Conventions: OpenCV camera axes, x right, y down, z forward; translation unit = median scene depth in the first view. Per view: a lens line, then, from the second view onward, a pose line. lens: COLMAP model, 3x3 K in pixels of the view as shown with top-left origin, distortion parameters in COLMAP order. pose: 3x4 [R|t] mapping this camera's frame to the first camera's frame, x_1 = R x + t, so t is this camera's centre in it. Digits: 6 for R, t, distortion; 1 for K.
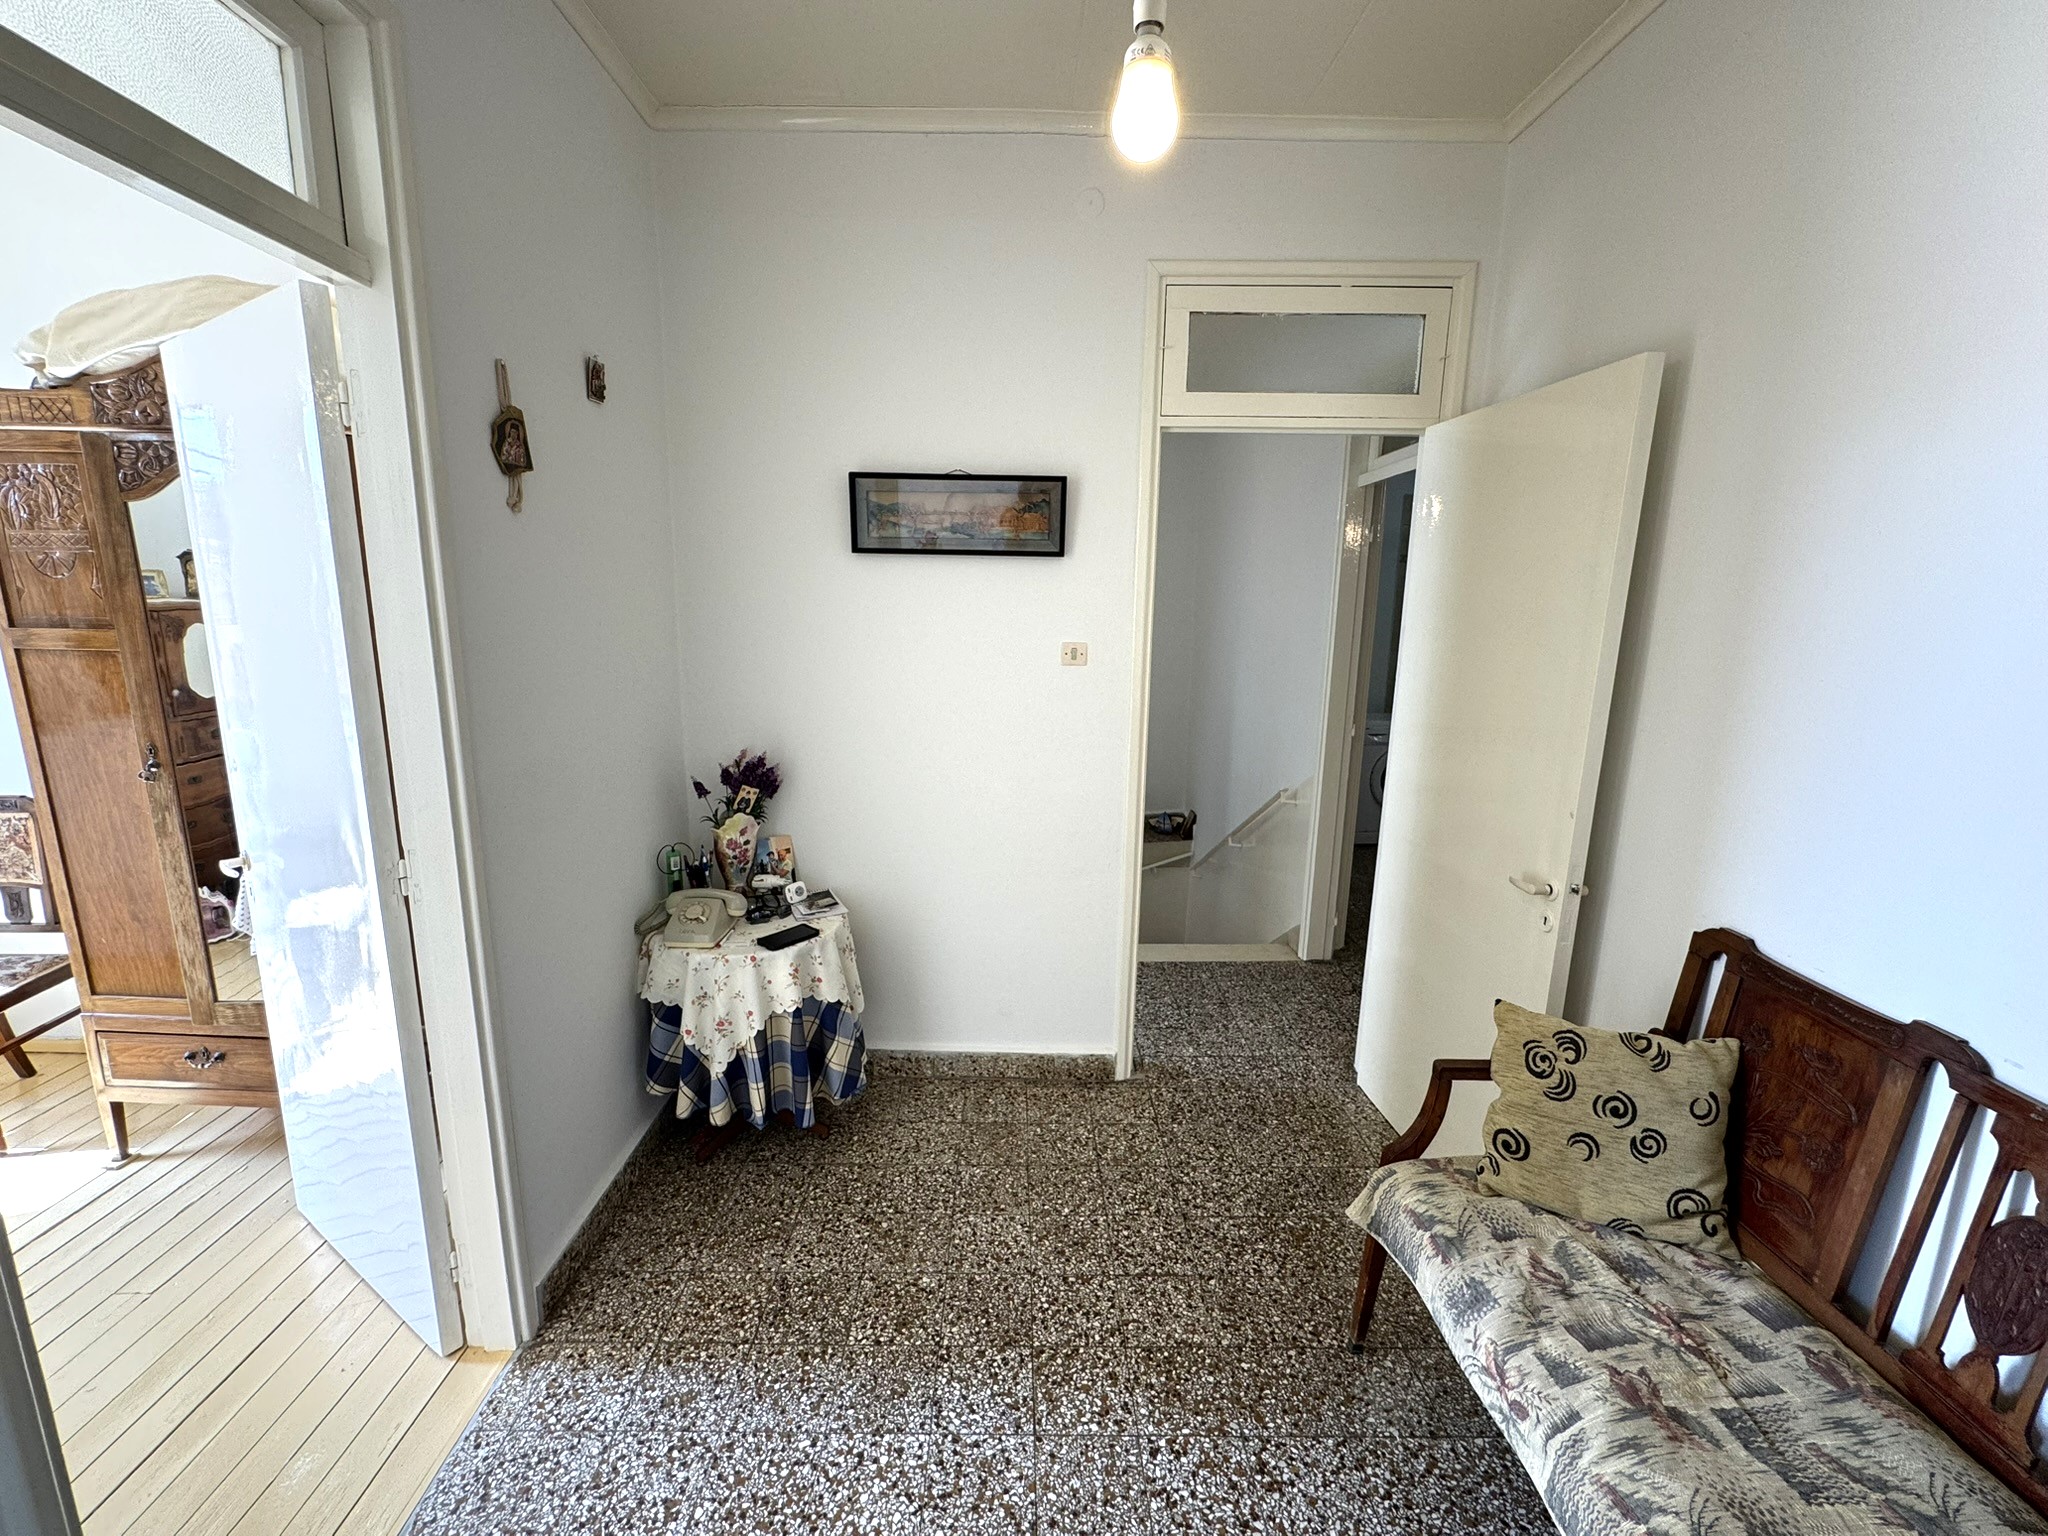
lens RADIAL K [[839.3, 0, 1022.1], [0, 839.3, 765.4], [0, 0, 1]] dist [0.002692, -0.000003]
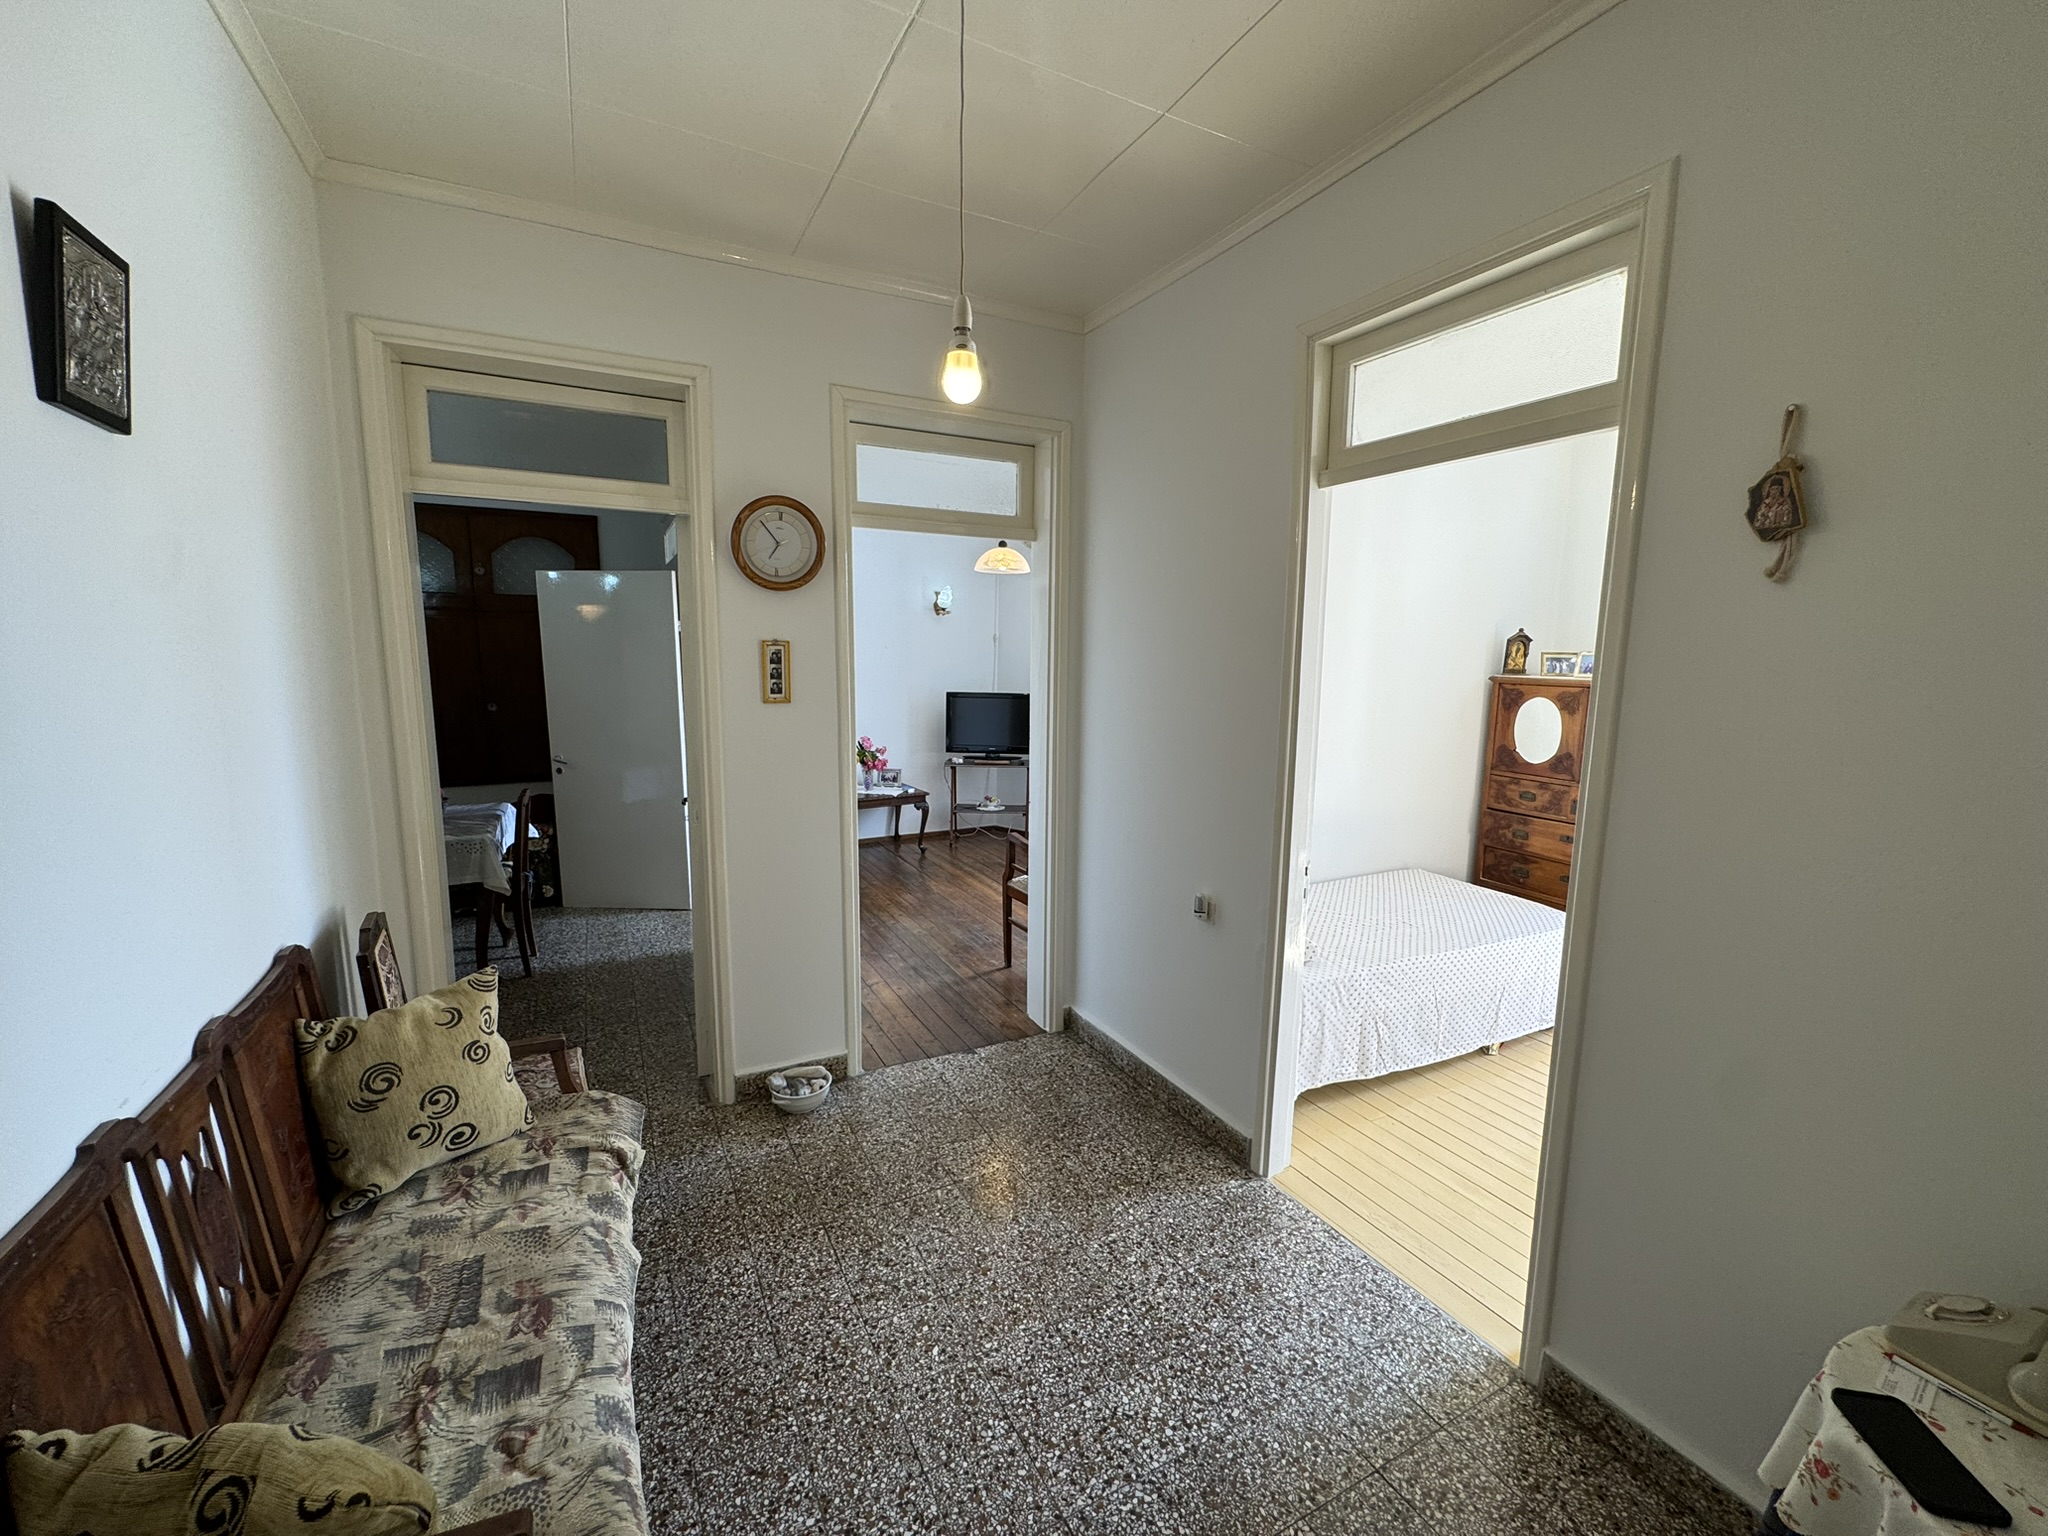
lens RADIAL K [[839.3, 0, 1037.7], [0, 839.3, 771.3], [0, 0, 1]] dist [0.002692, -0.000003]
pose [[-0.879459, 0.039755, -0.474312, 0.485221], [-0.119006, 0.946490, 0.299989, -0.320346], [0.460858, 0.320274, -0.827668, 1.568104]]
